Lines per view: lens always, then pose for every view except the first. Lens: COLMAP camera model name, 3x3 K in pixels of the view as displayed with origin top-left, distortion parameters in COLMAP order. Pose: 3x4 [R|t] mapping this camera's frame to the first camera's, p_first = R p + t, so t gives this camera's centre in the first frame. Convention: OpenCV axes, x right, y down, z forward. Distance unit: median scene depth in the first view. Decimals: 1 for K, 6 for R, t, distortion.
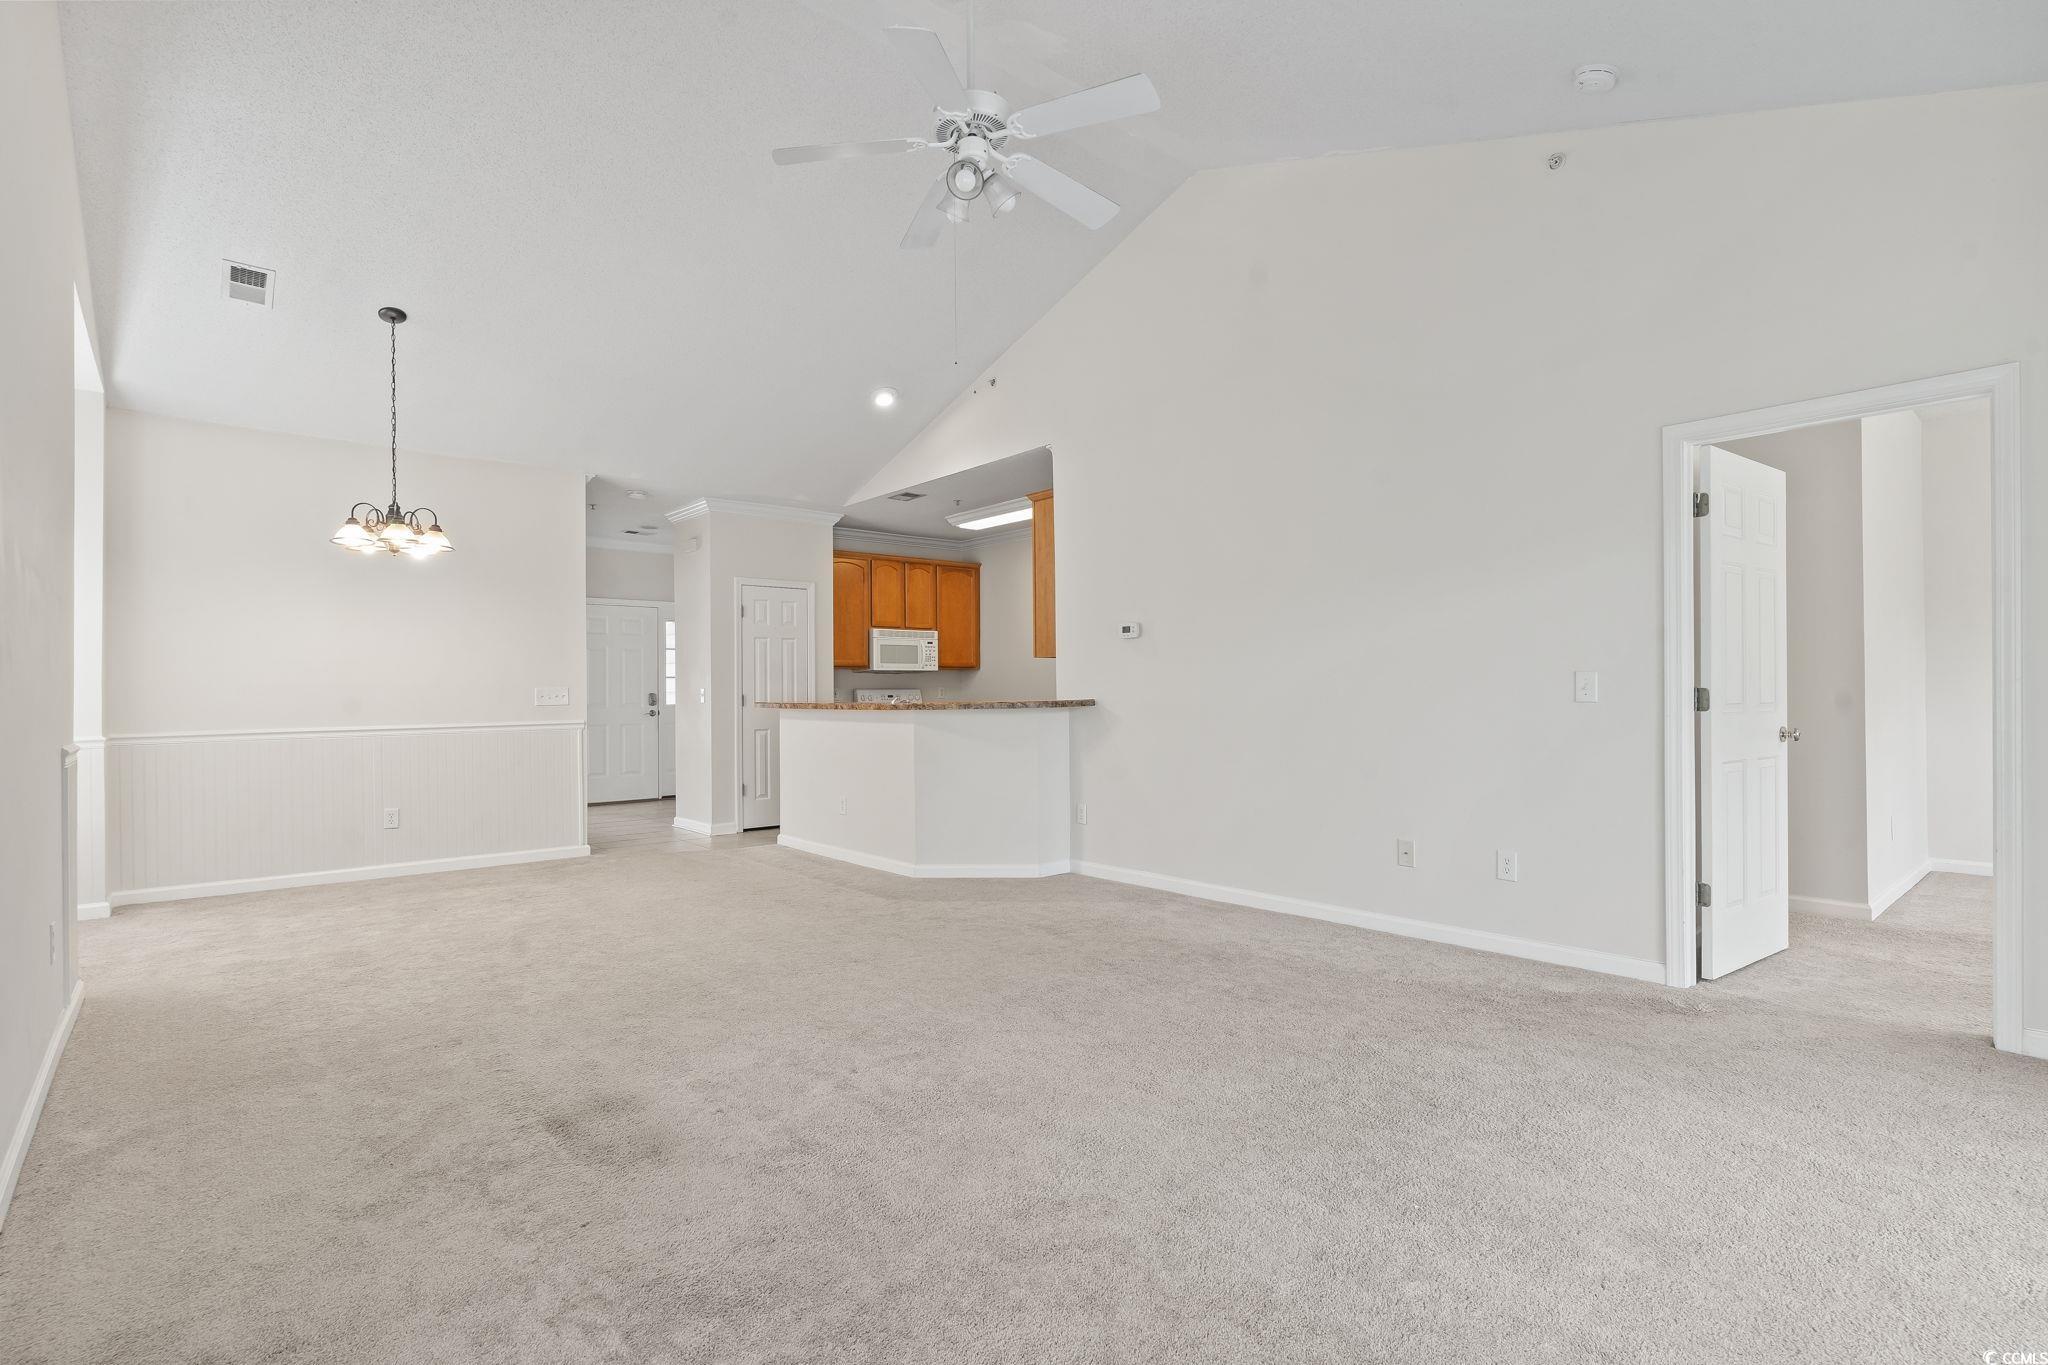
lens RADIAL K [[981.5, 0, 1021.8], [0, 981.5, 686.9], [0, 0, 1]] dist [-0.000868, -0.000174]
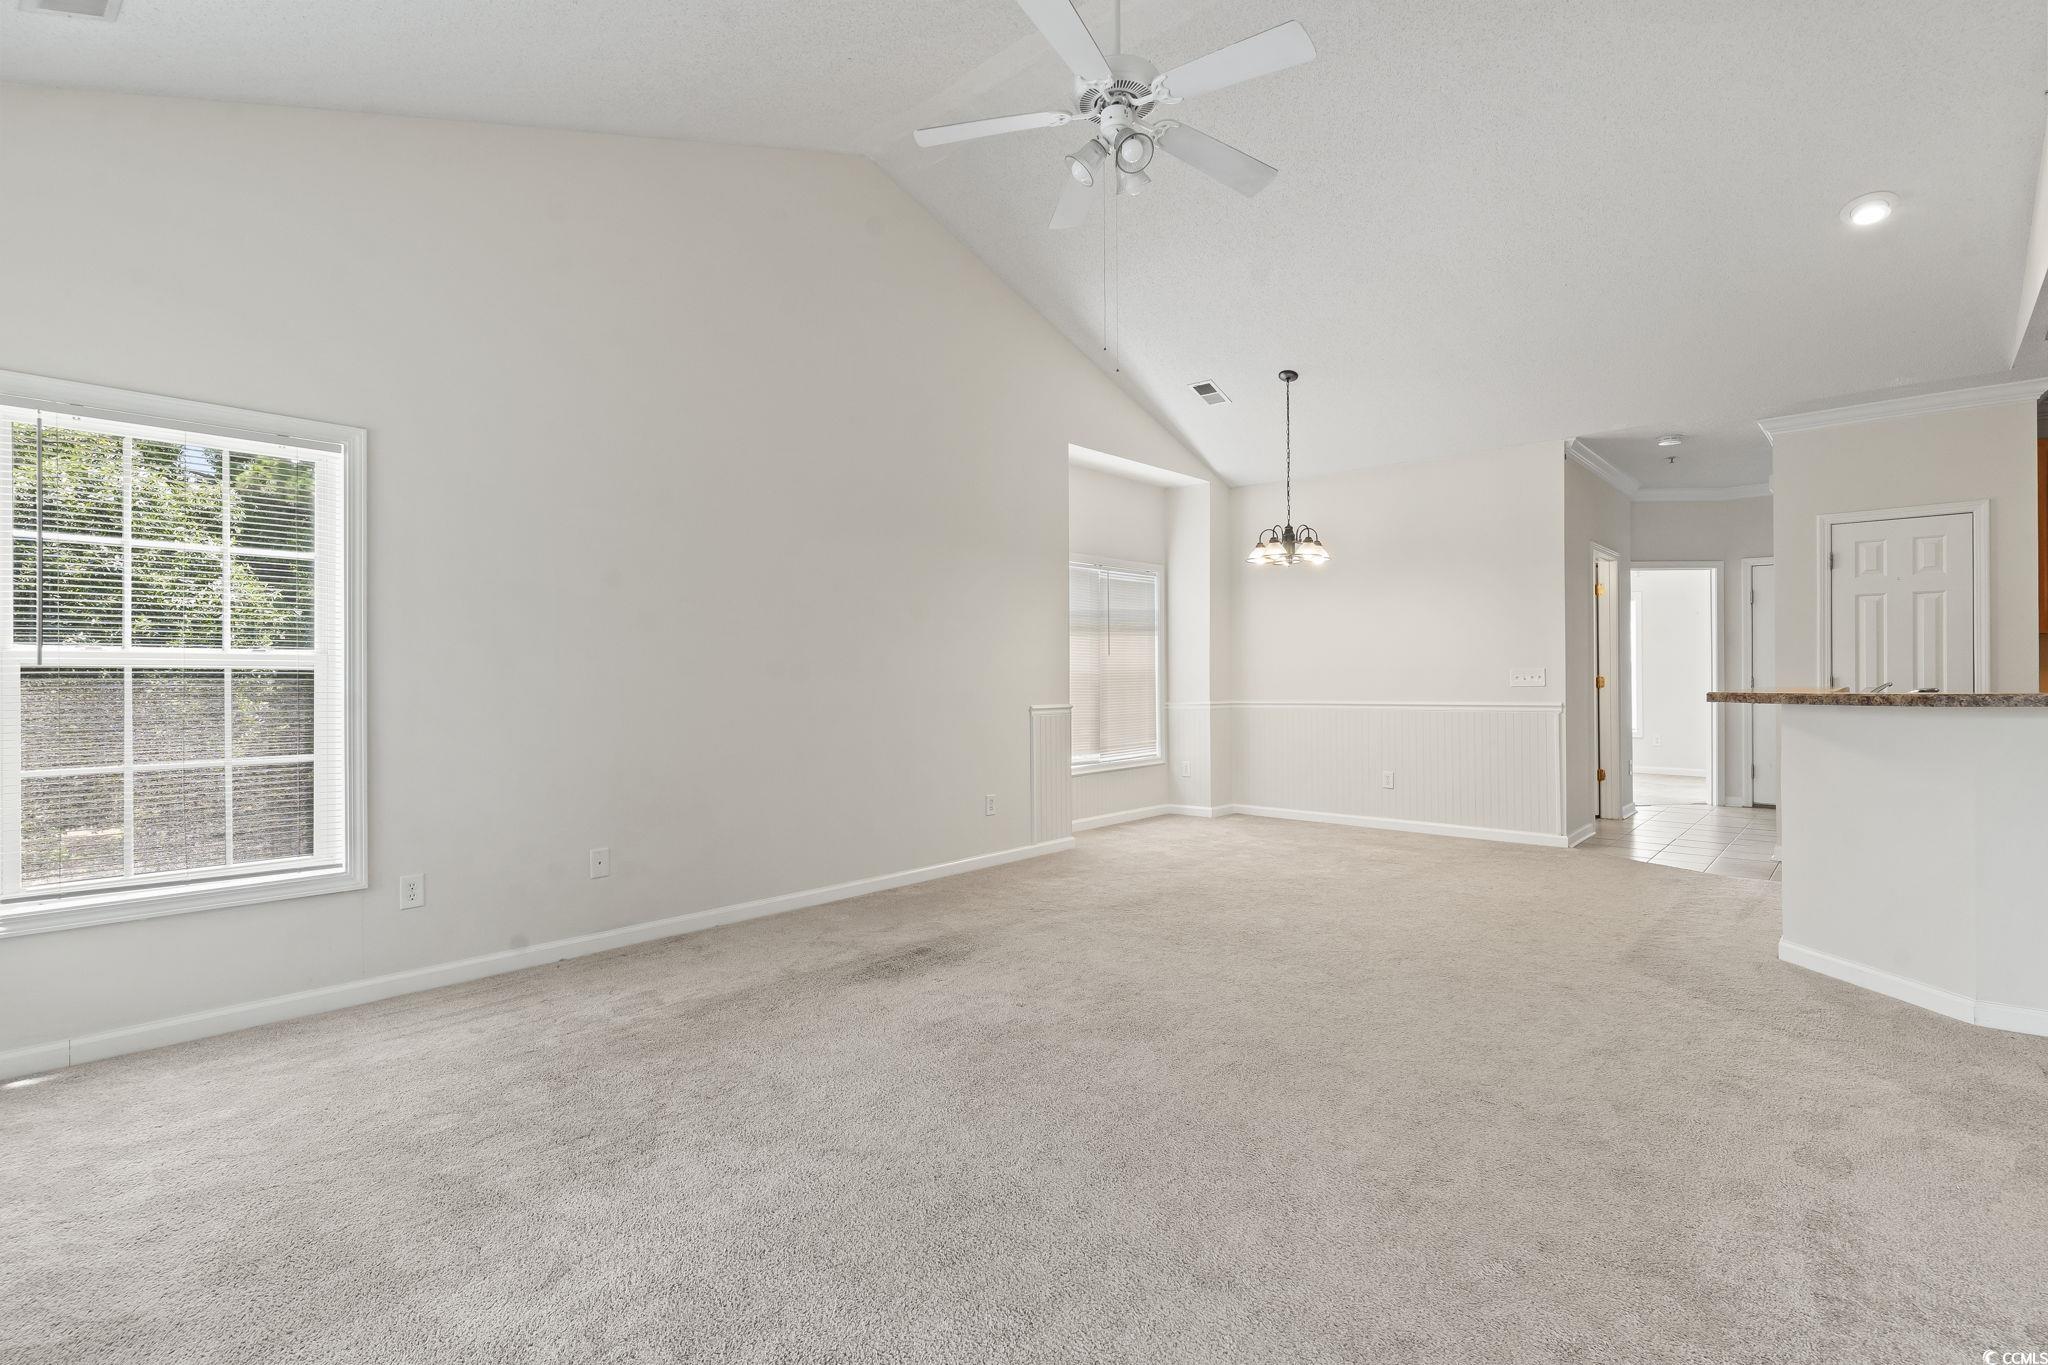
lens RADIAL K [[969.6, 0, 1028.0], [0, 969.6, 675.9], [0, 0, 1]] dist [0.000831, 0.000227]
pose [[0.127262, 0.005973, -0.991851, 0.329078], [0.008753, 0.999936, 0.007144, -0.002535], [0.991830, -0.009591, 0.127202, 0.298252]]
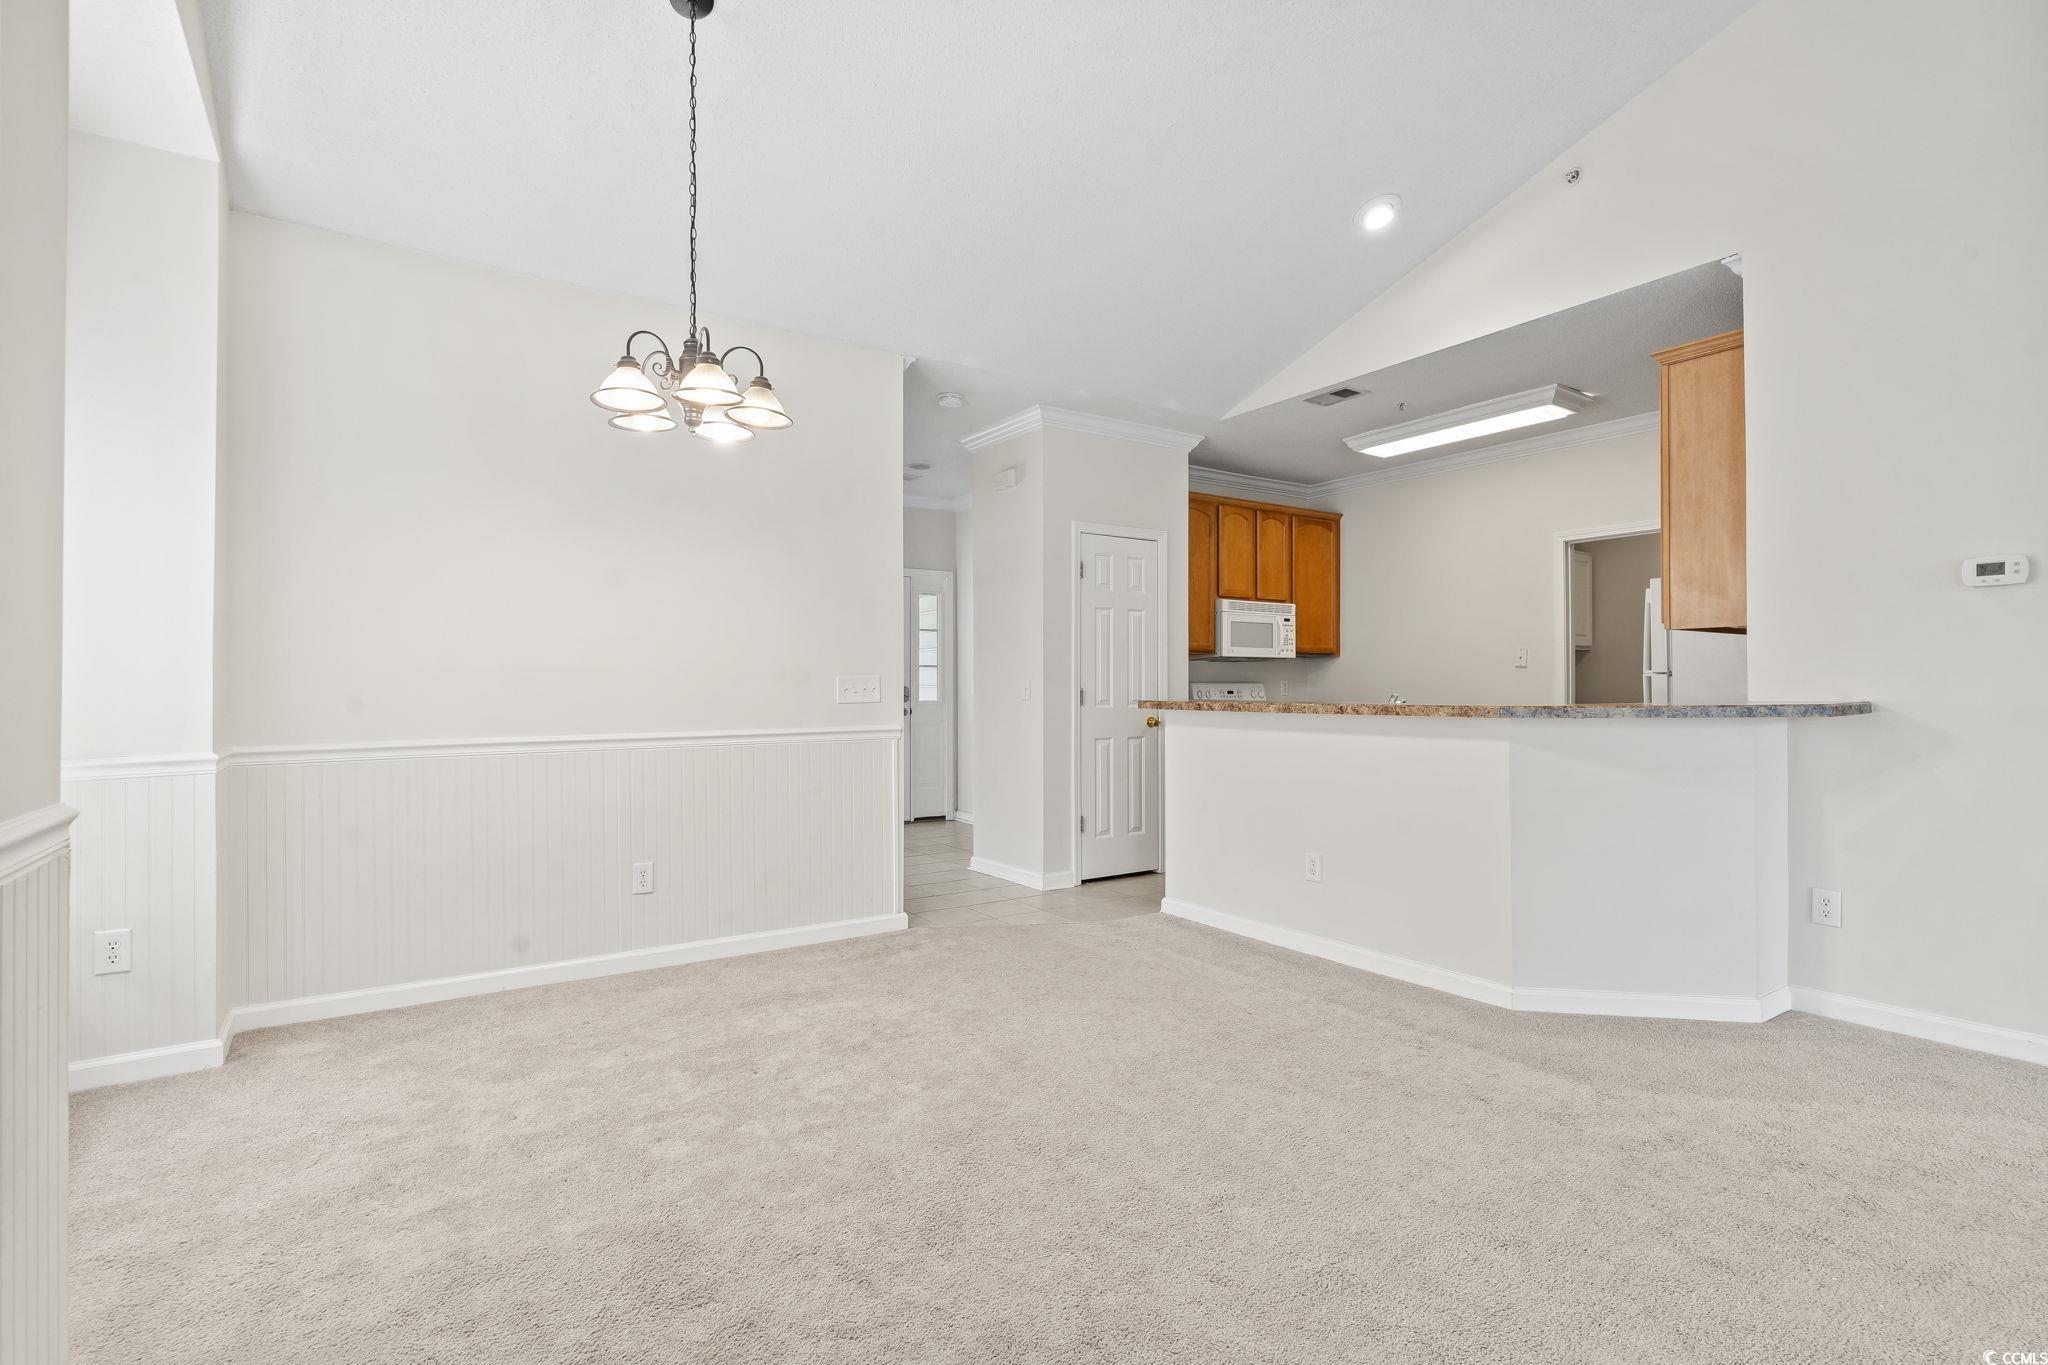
lens RADIAL K [[977.9, 0, 1018.0], [0, 977.9, 682.9], [0, 0, 1]] dist [0.001504, 0.000141]
pose [[0.993034, 0.006043, -0.117677, -0.230794], [-0.006037, 0.999982, 0.000403, 0.003347], [0.117677, 0.000310, 0.993052, 0.279591]]
